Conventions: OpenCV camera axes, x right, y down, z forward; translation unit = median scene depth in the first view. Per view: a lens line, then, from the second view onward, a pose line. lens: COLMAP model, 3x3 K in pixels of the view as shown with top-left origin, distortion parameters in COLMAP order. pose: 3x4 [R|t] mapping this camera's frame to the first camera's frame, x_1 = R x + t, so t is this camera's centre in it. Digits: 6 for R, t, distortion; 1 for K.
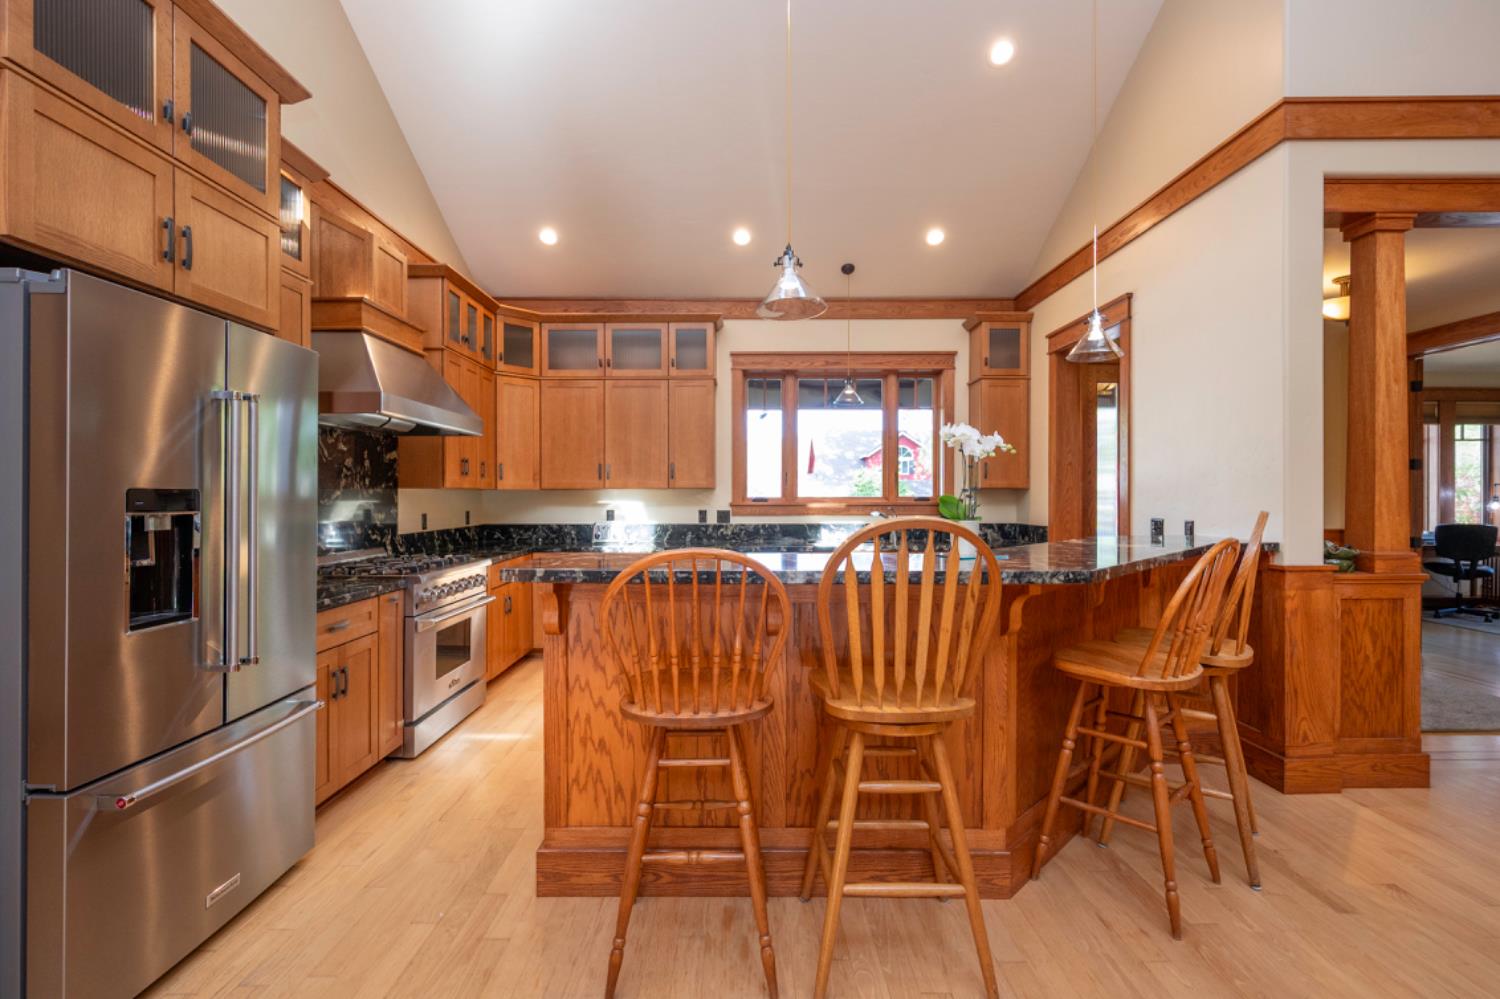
lens RADIAL K [[691.9, 0, 748.7], [0, 691.9, 497.4], [0, 0, 1]] dist [0.003055, 0.000438]
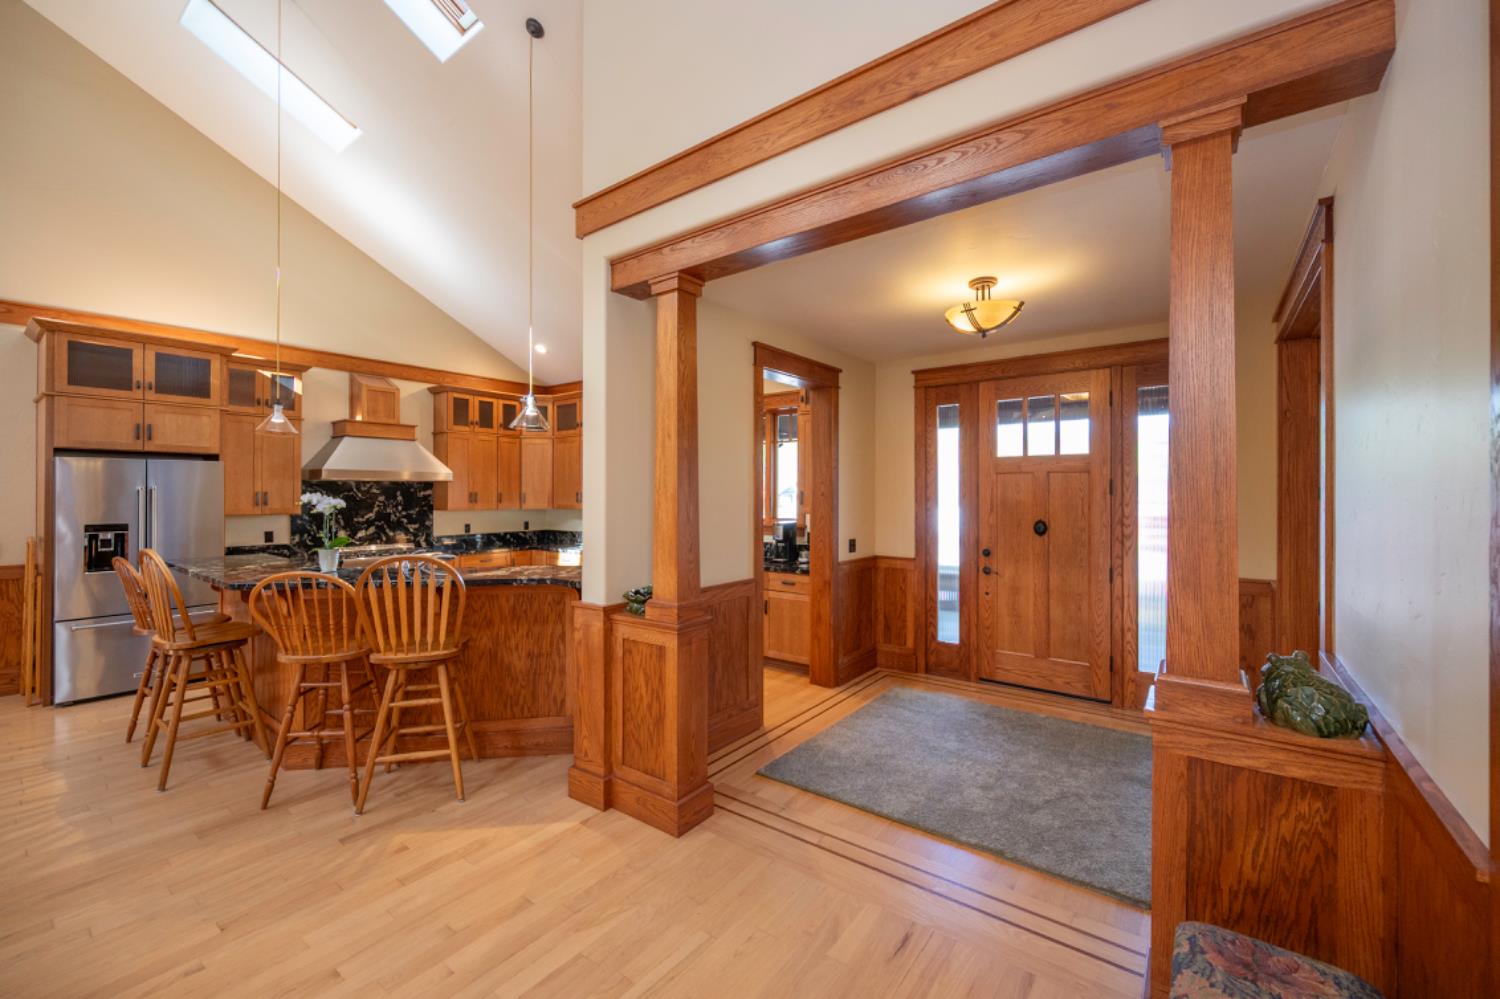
lens RADIAL K [[599.5, 0, 750.6], [0, 599.5, 494.5], [0, 0, 1]] dist [0.001564, -0.000224]
pose [[0.798162, 0.002356, -0.602438, 1.581751], [-0.003451, 0.999994, -0.000660, -0.081872], [0.602433, 0.002606, 0.798165, 0.361296]]
